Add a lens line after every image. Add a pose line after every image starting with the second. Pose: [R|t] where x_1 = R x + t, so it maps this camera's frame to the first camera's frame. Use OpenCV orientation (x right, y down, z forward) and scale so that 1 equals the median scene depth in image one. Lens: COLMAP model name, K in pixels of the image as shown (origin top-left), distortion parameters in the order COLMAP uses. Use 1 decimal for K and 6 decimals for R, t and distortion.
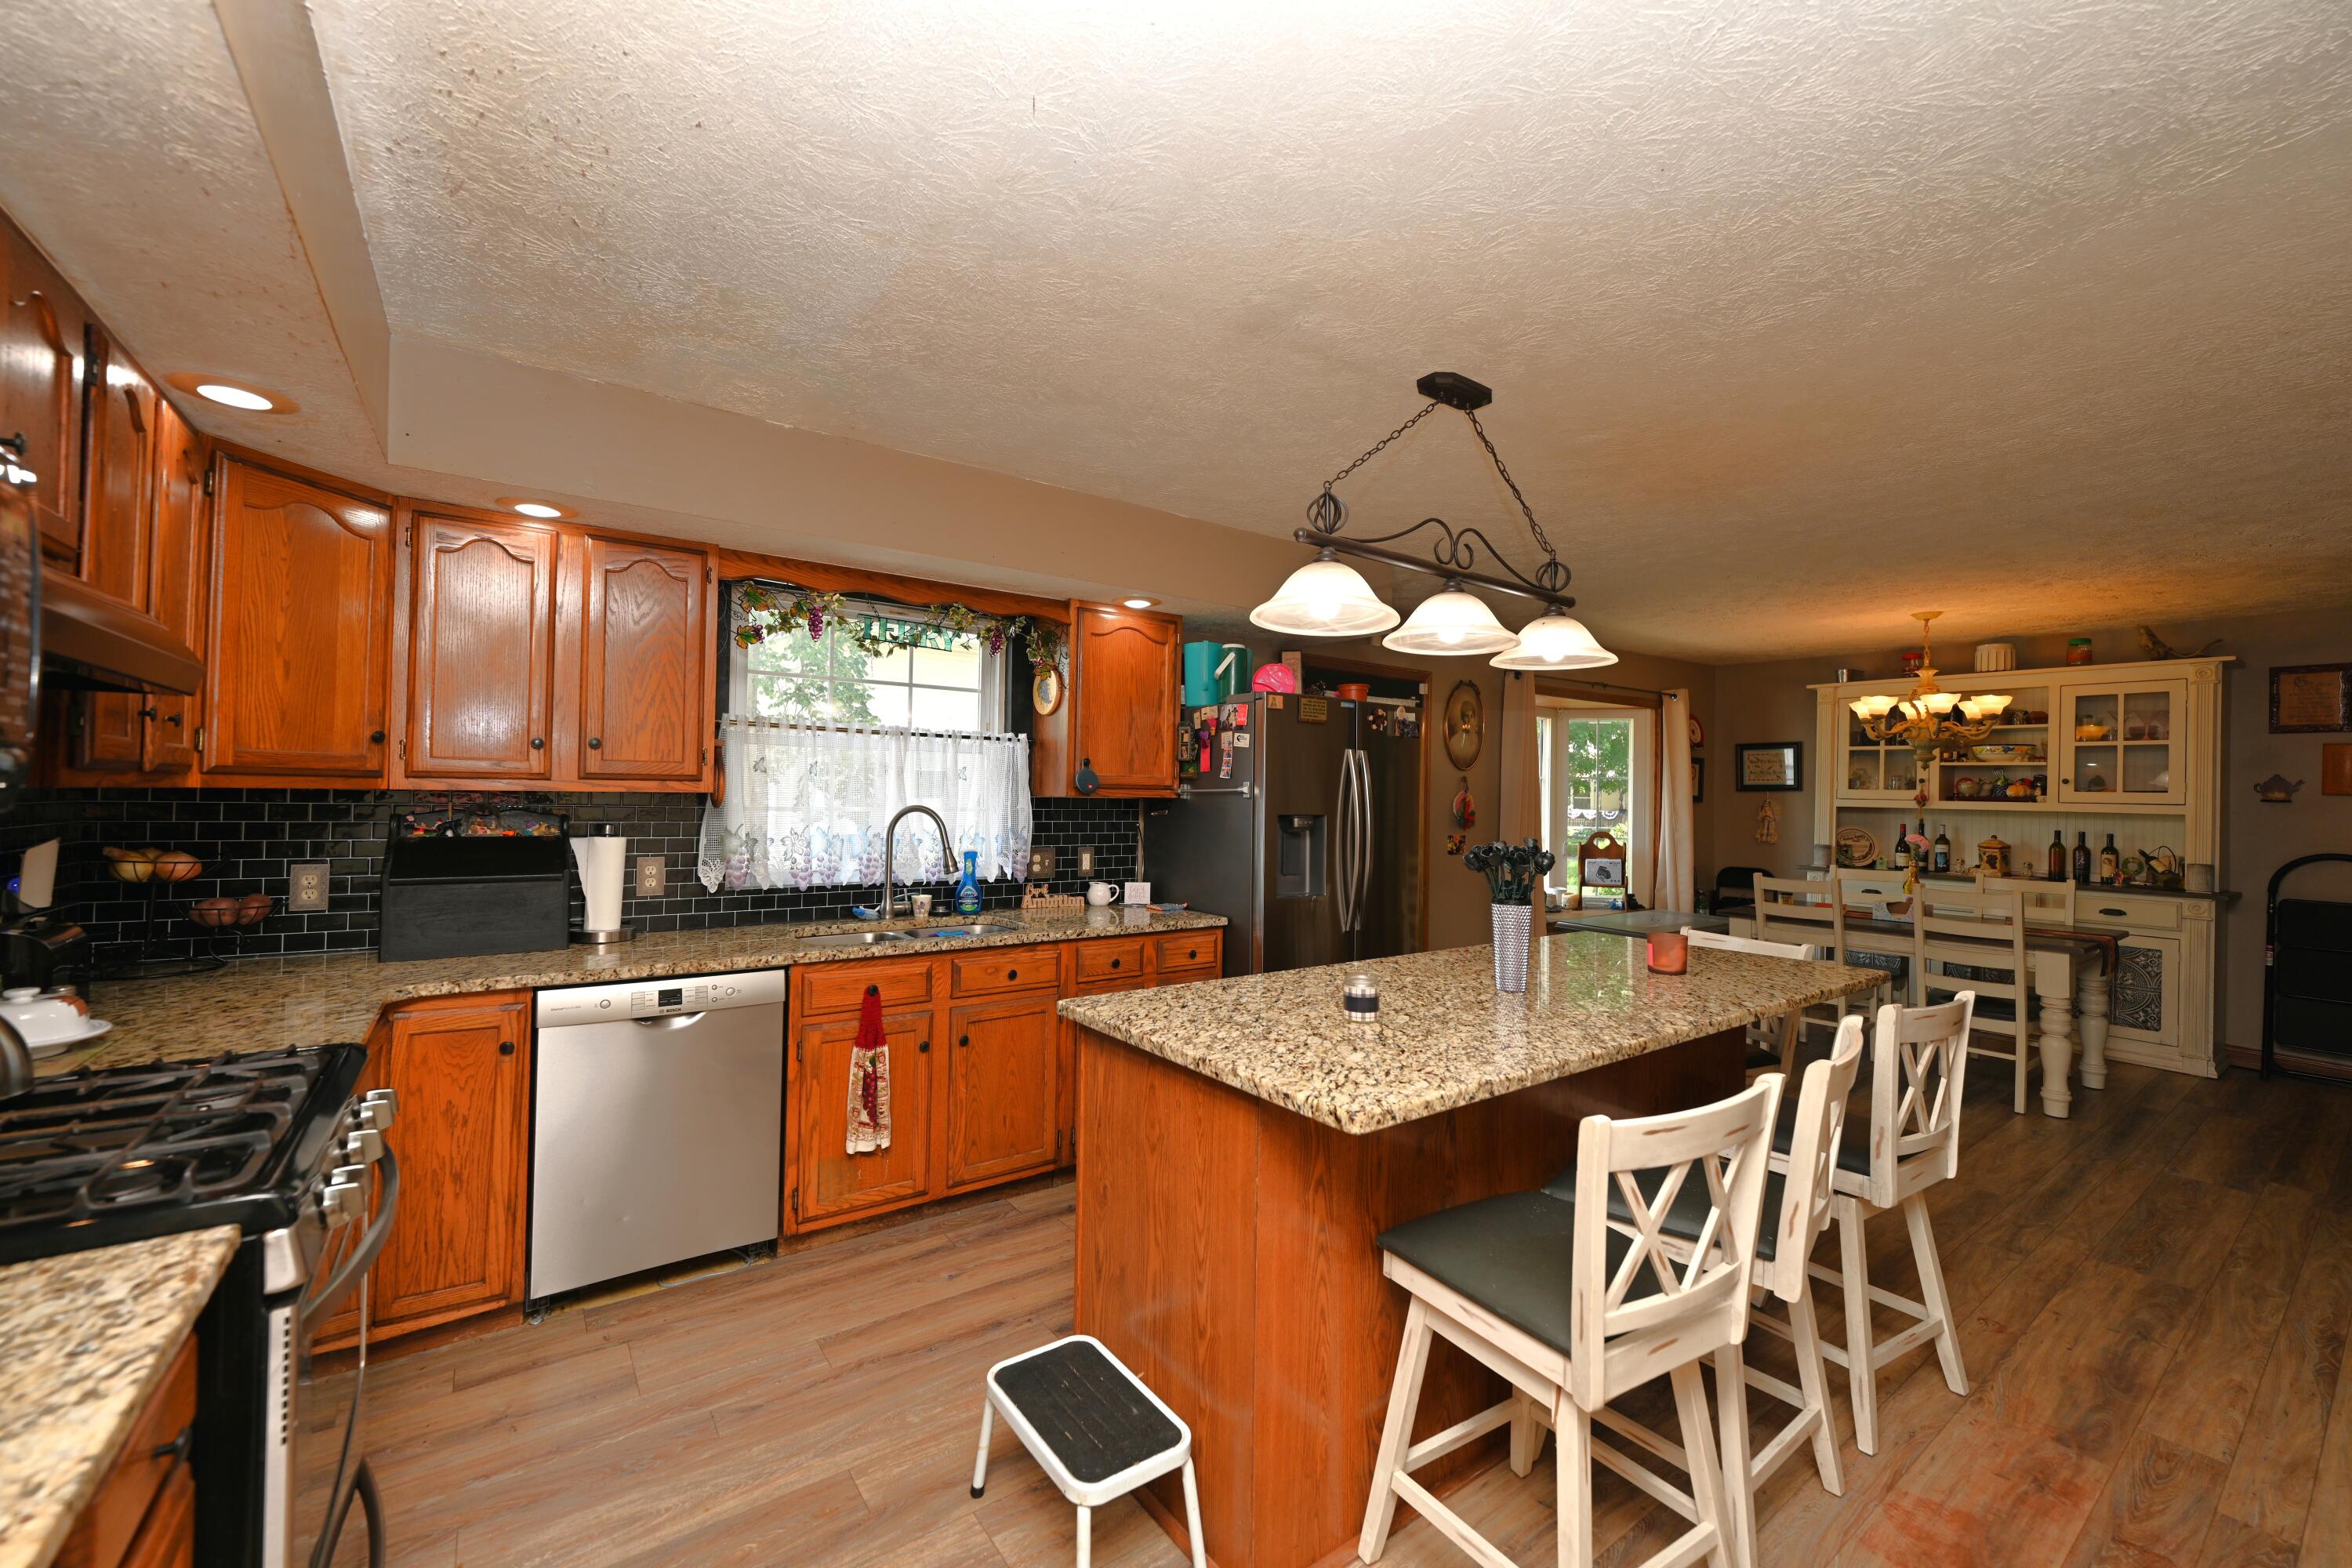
lens RADIAL K [[934.0, 0, 1179.0], [0, 934.0, 783.5], [0, 0, 1]] dist [0.002502, -0.000015]
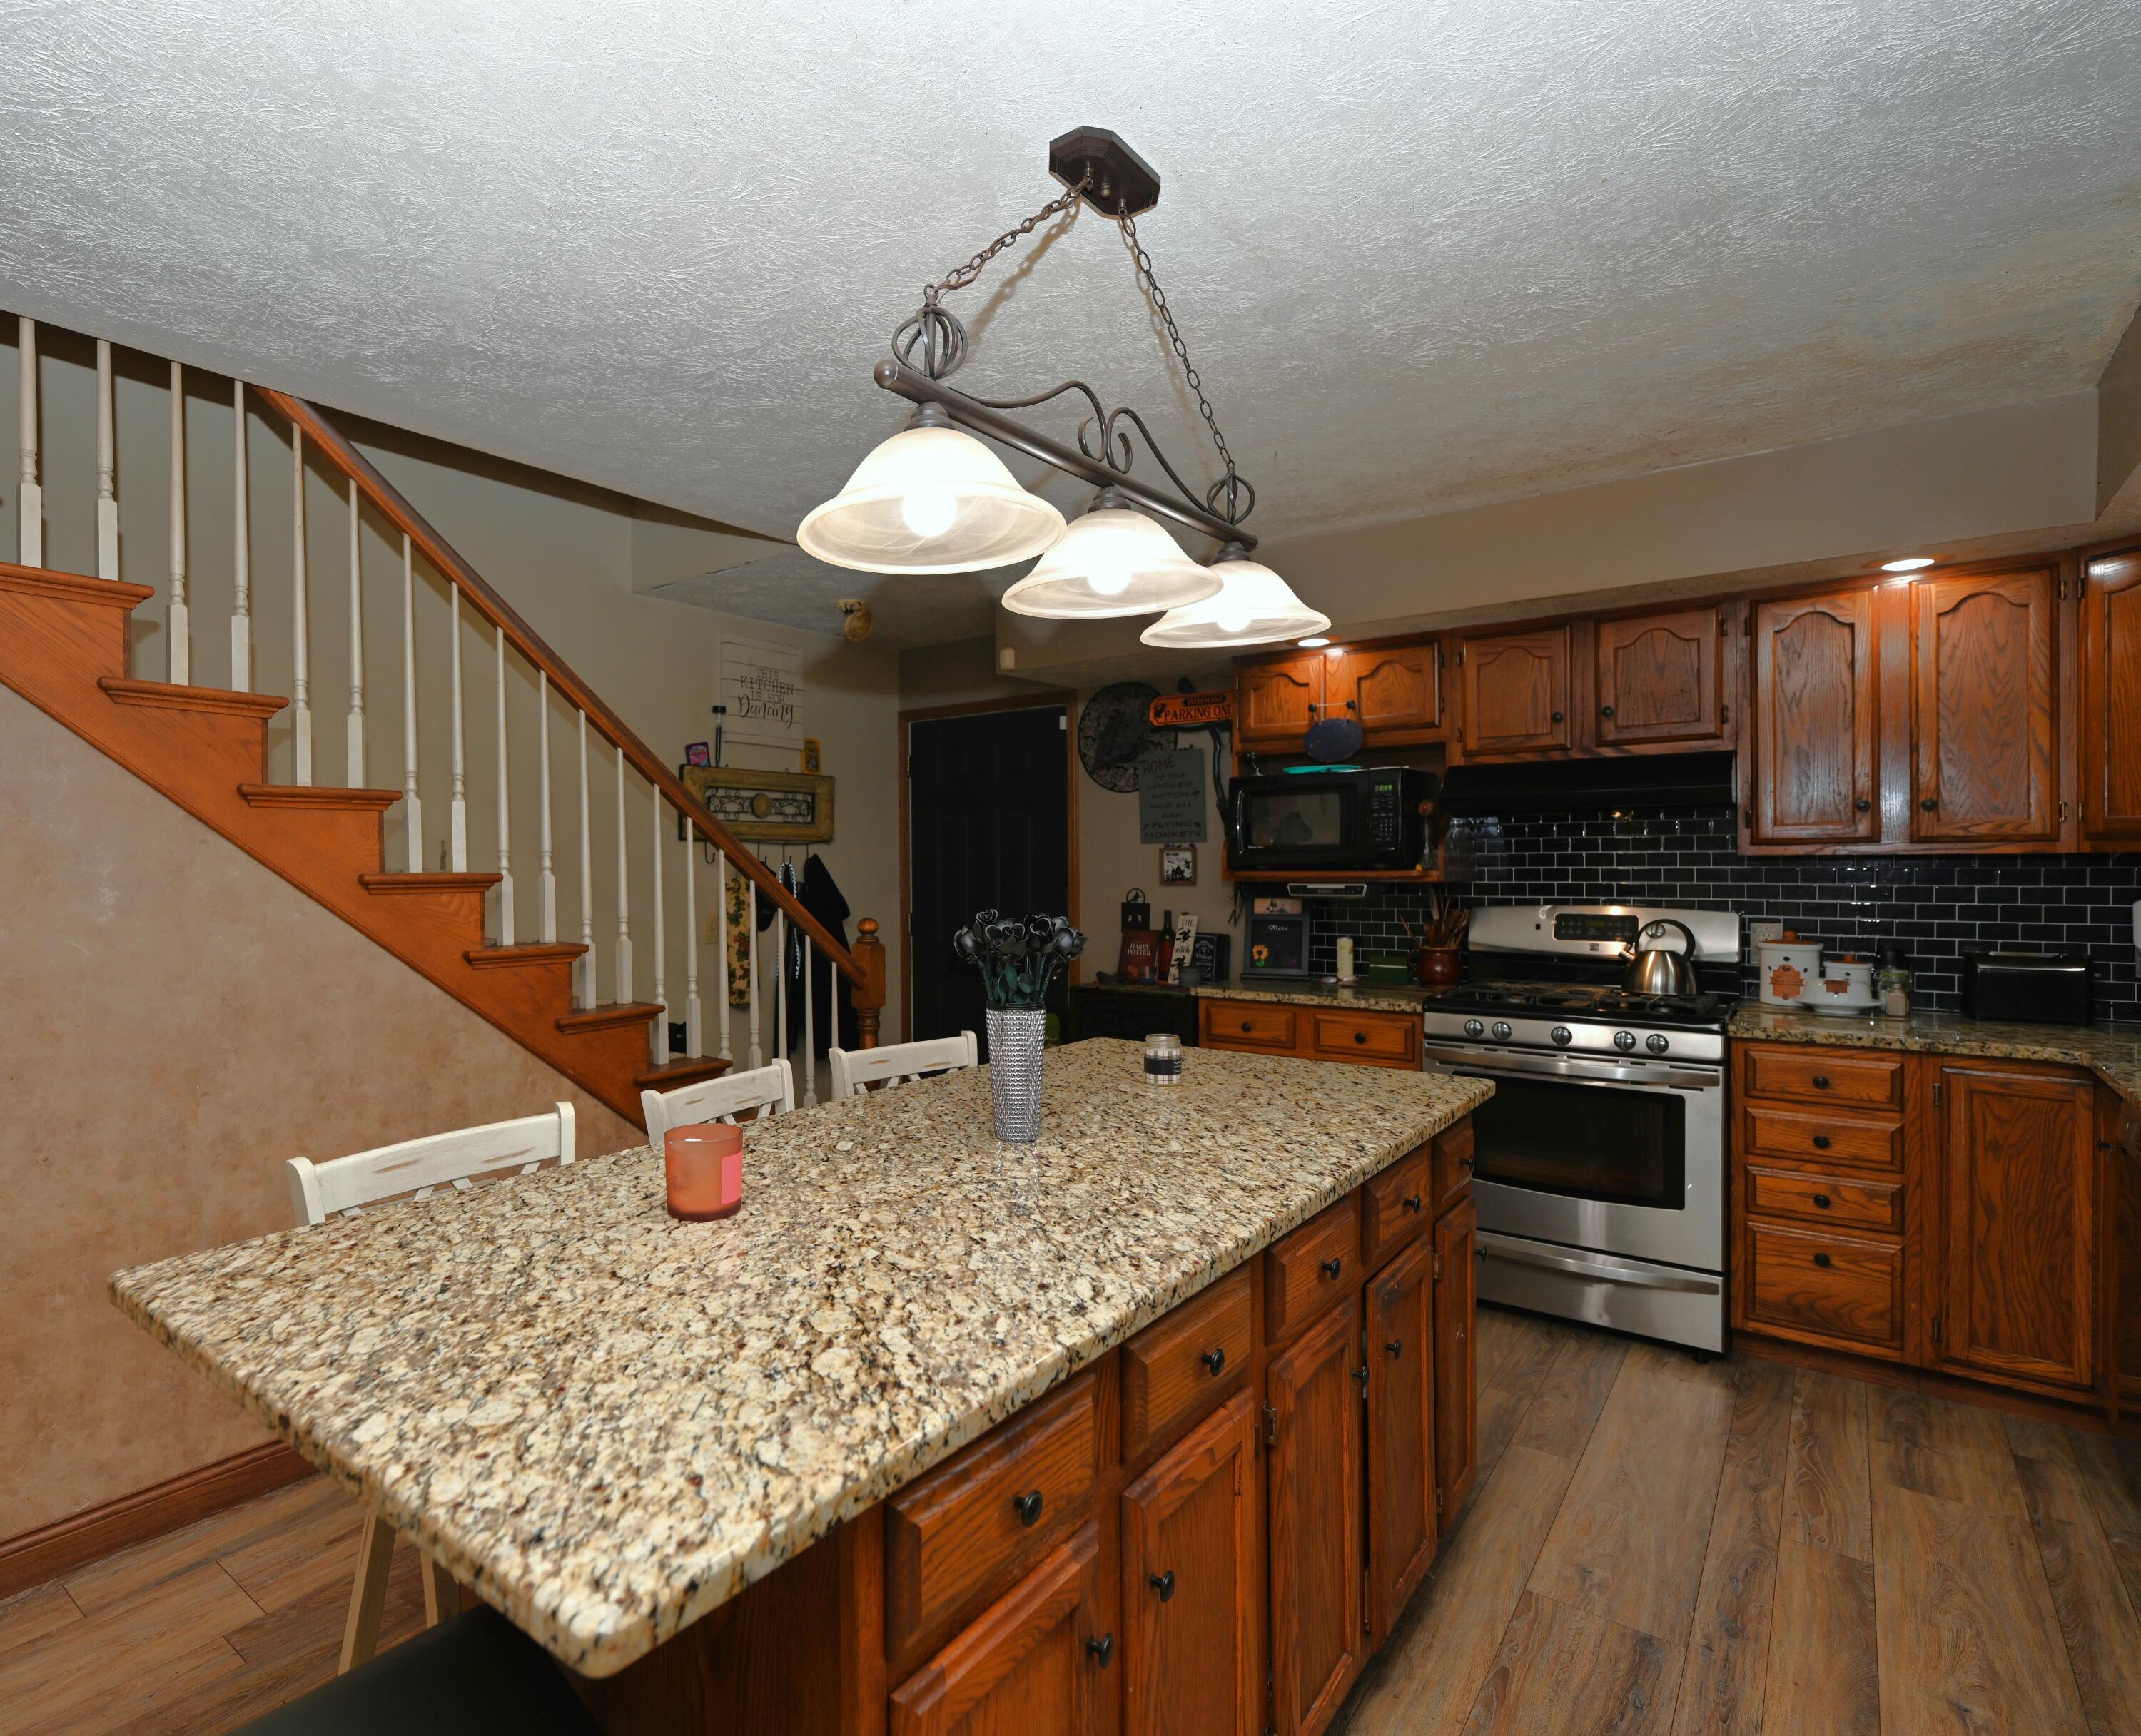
lens RADIAL K [[1122.6, 0, 896.9], [0, 1122.6, 868.7], [0, 0, 1]] dist [-0.001481, -0.000870]
pose [[-0.971438, -0.007092, -0.237187, 0.290509], [-0.004430, 0.999921, -0.011755, 0.018791], [0.237252, -0.010369, -0.971393, 0.803189]]
